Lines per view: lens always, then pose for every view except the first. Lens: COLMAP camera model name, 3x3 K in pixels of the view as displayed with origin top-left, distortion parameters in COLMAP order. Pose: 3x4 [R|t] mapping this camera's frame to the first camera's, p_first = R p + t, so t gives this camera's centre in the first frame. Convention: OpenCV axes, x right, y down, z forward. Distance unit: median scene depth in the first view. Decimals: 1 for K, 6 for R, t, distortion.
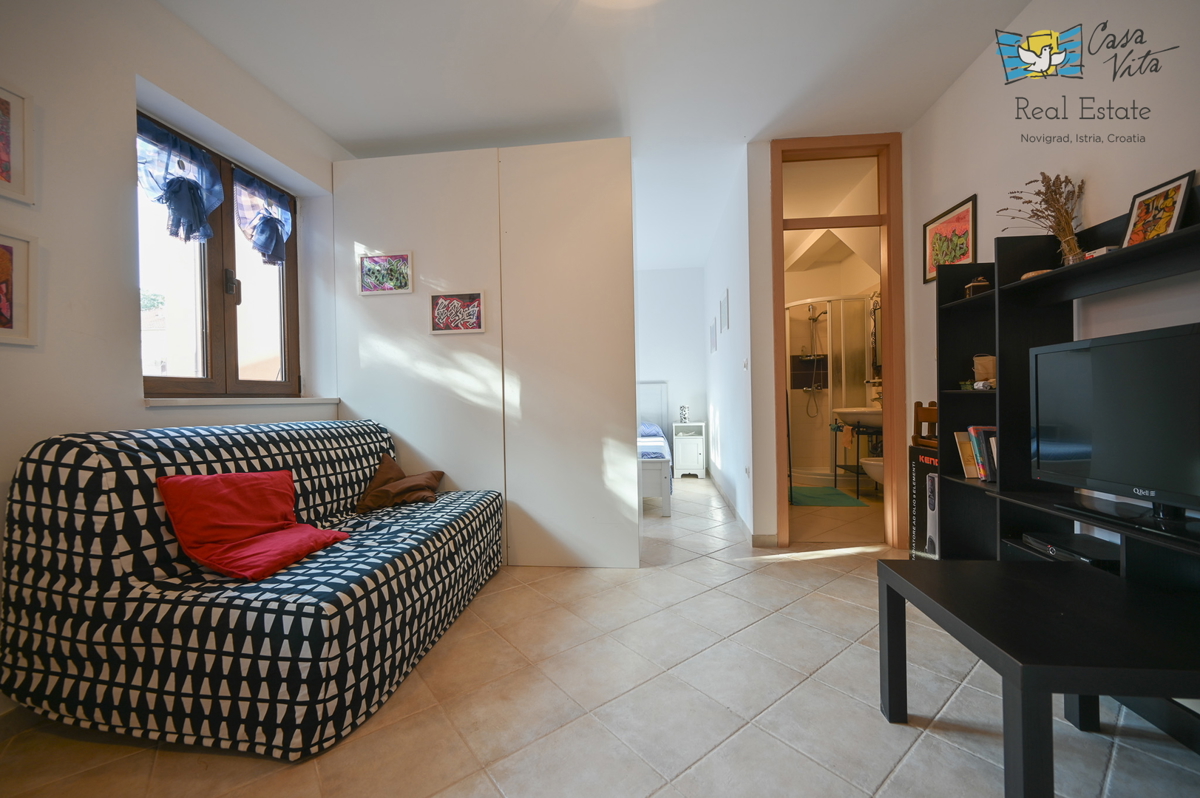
lens RADIAL K [[471.3, 0, 605.0], [0, 471.3, 399.9], [0, 0, 1]] dist [-0.002017, 0.000004]
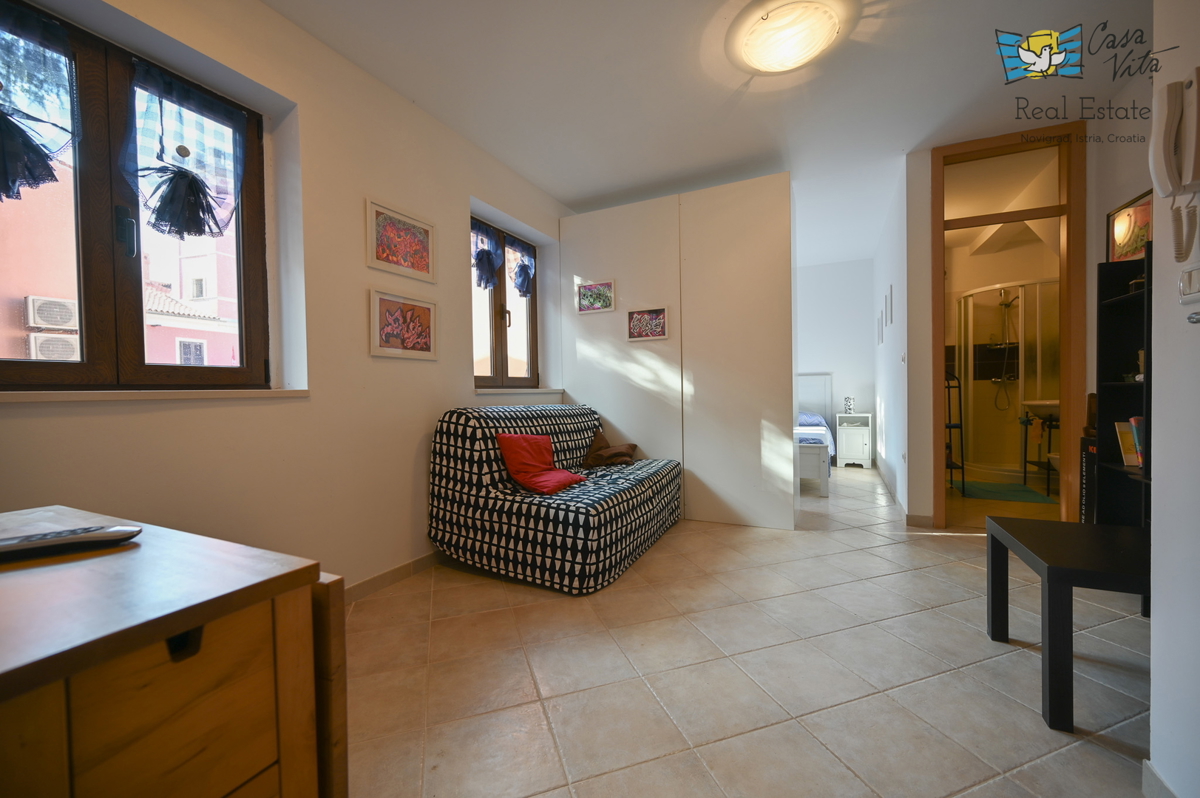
lens RADIAL K [[471.3, 0, 605.0], [0, 471.3, 399.9], [0, 0, 1]] dist [-0.002017, 0.000004]
pose [[0.944073, 0.008854, -0.329616, 0.013173], [-0.002703, 0.999814, 0.019116, 0.001817], [0.329724, -0.017156, 0.943921, -0.372896]]
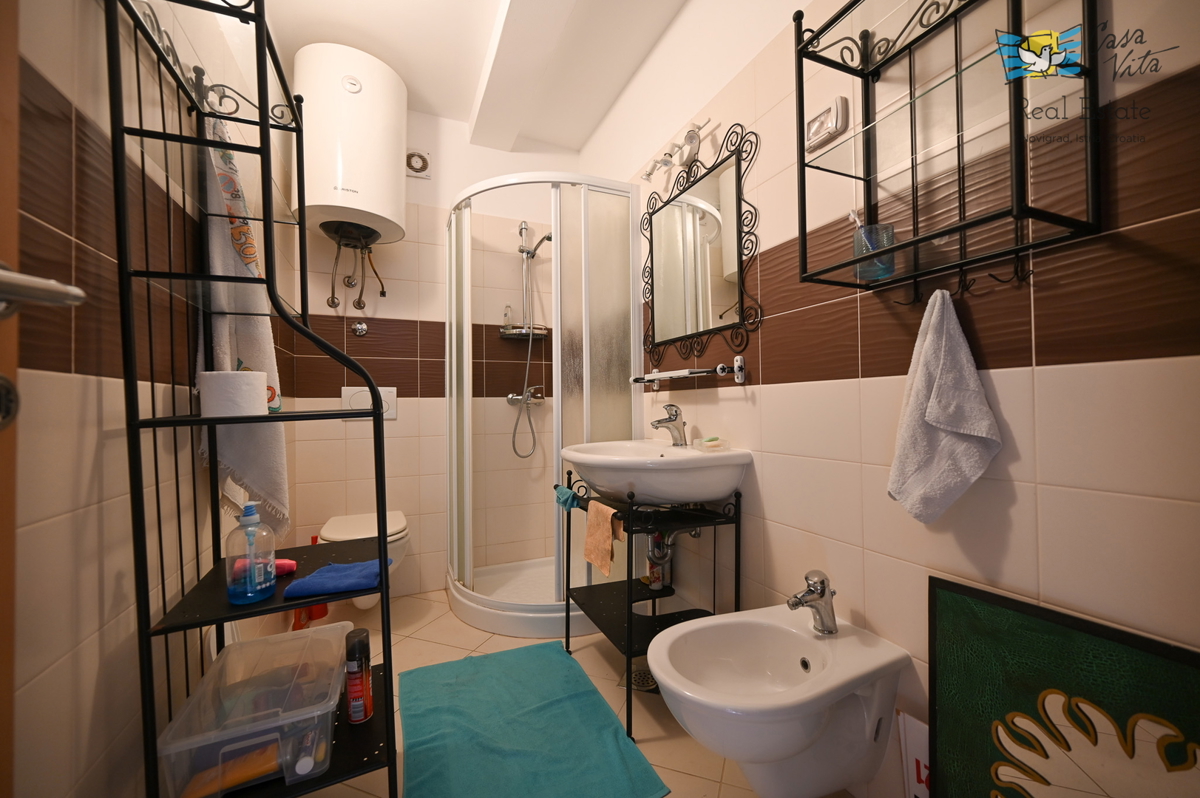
lens RADIAL K [[471.3, 0, 605.0], [0, 471.3, 399.9], [0, 0, 1]] dist [-0.002017, 0.000004]
pose [[0.863015, 0.015793, 0.504932, 0.731375], [-0.002577, 0.999636, -0.026863, -0.020111], [-0.505172, 0.021882, 0.862741, 1.487975]]
